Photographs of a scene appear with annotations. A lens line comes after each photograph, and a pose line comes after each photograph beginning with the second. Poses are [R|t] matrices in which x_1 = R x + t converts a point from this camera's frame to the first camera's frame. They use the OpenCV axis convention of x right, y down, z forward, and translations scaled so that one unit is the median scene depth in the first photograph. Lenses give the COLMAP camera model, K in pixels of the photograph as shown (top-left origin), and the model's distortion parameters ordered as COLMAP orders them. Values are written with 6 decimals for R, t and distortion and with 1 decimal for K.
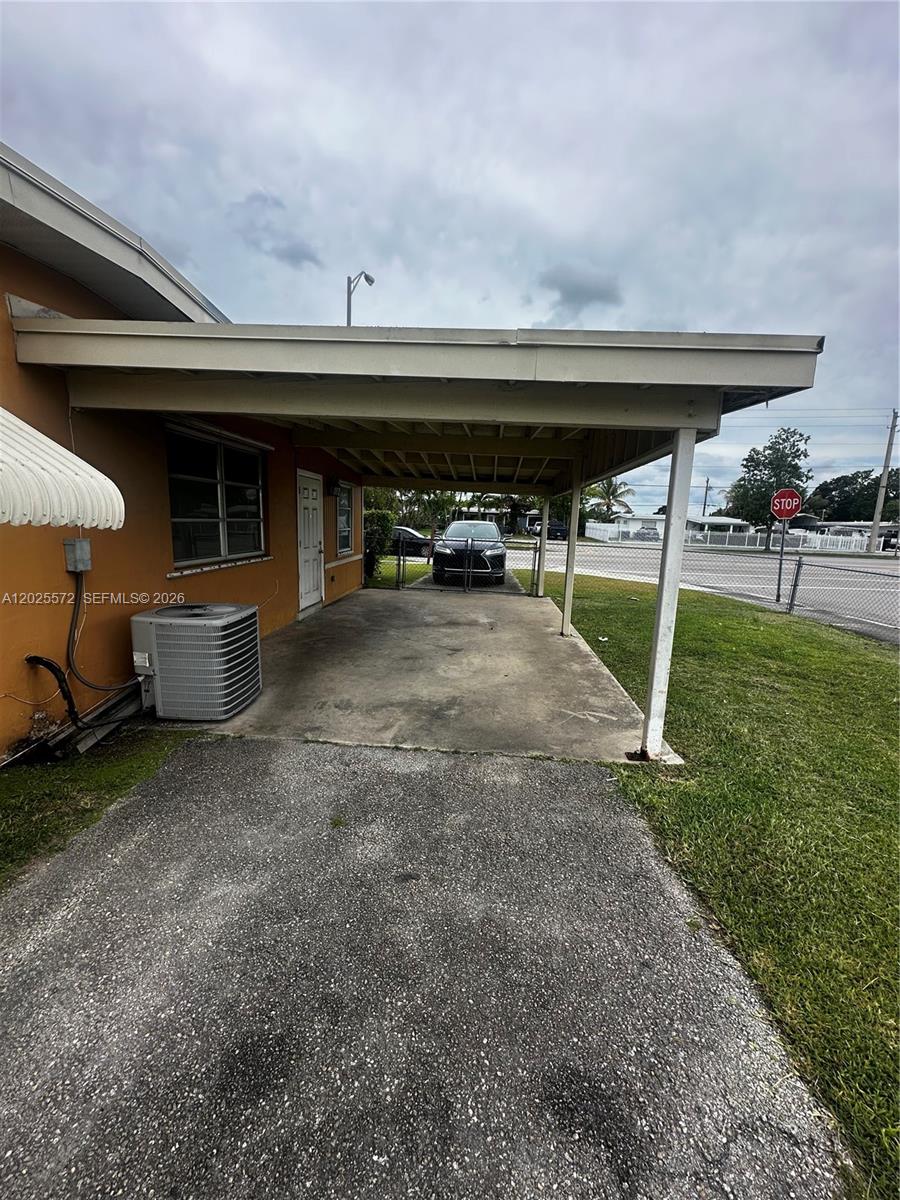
lens RADIAL K [[478.6, 0, 453.3], [0, 478.6, 600.8], [0, 0, 1]] dist [-0.004922, 0.001147]
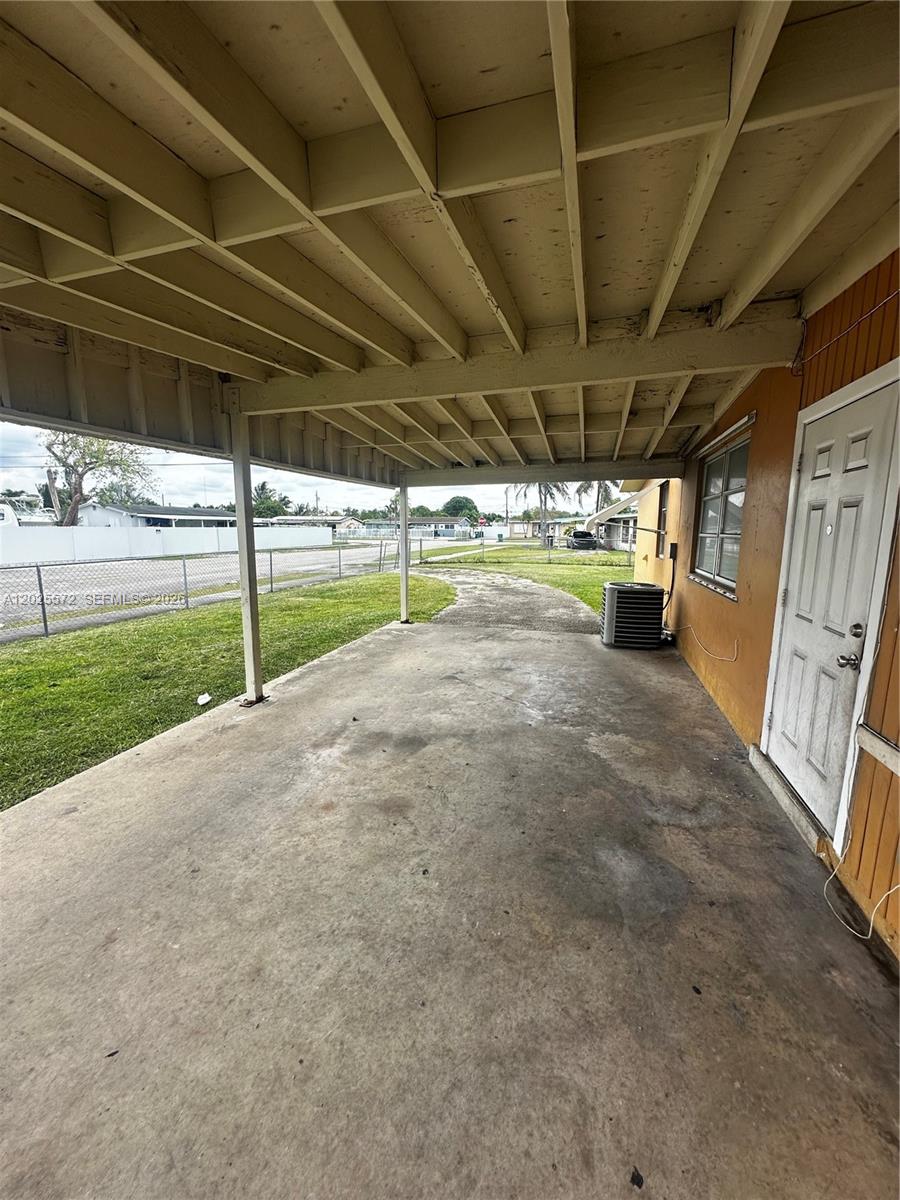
lens RADIAL K [[478.6, 0, 446.4], [0, 478.6, 602.1], [0, 0, 1]] dist [-0.004922, 0.001147]
pose [[-0.975401, -0.071165, 0.208634, -0.164534], [-0.000606, 0.947318, 0.320294, -0.313510], [-0.220437, 0.312289, -0.924058, 1.845278]]
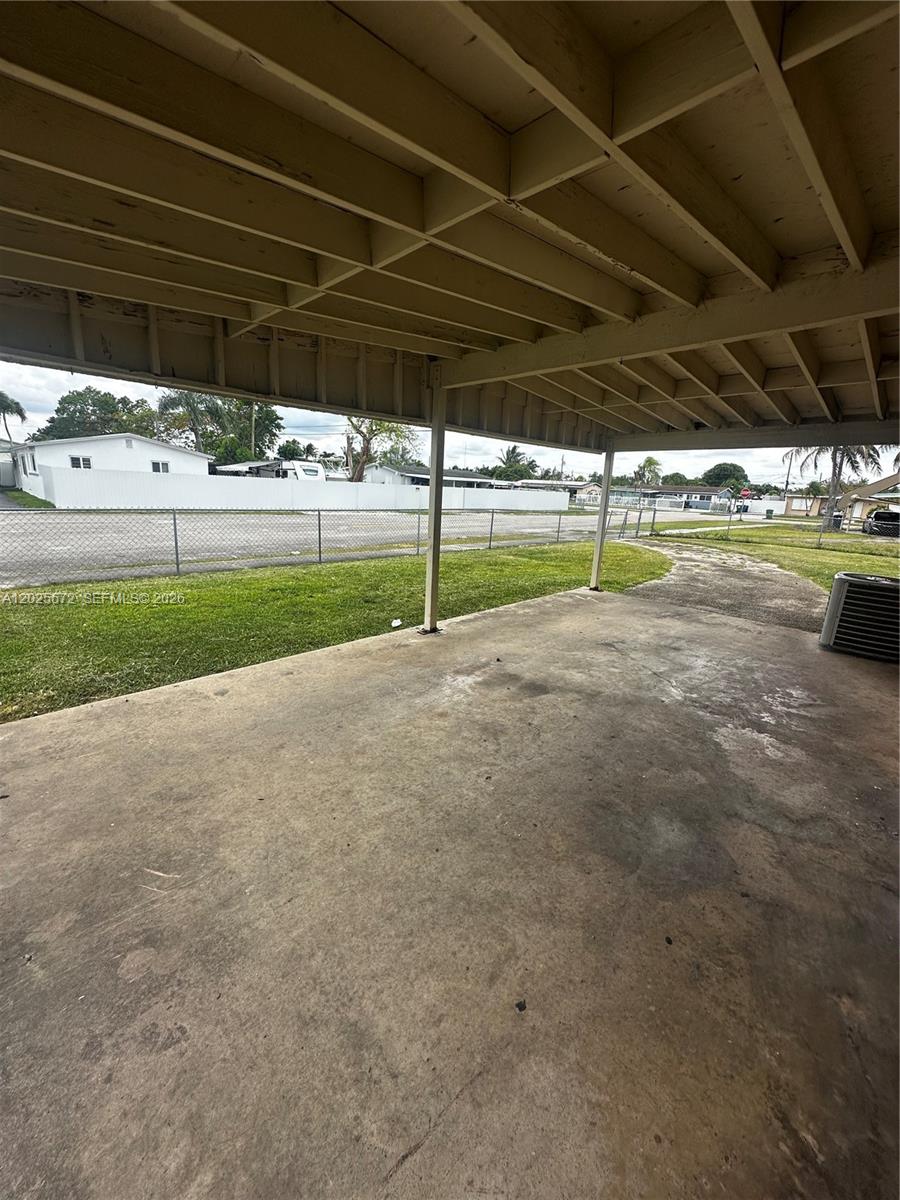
lens RADIAL K [[478.6, 0, 447.9], [0, 478.6, 602.9], [0, 0, 1]] dist [-0.004922, 0.001147]
pose [[-0.753495, -0.221813, 0.618905, -0.309432], [0.038336, 0.924943, 0.378168, -0.318477], [-0.656335, 0.308674, -0.688437, 1.854409]]
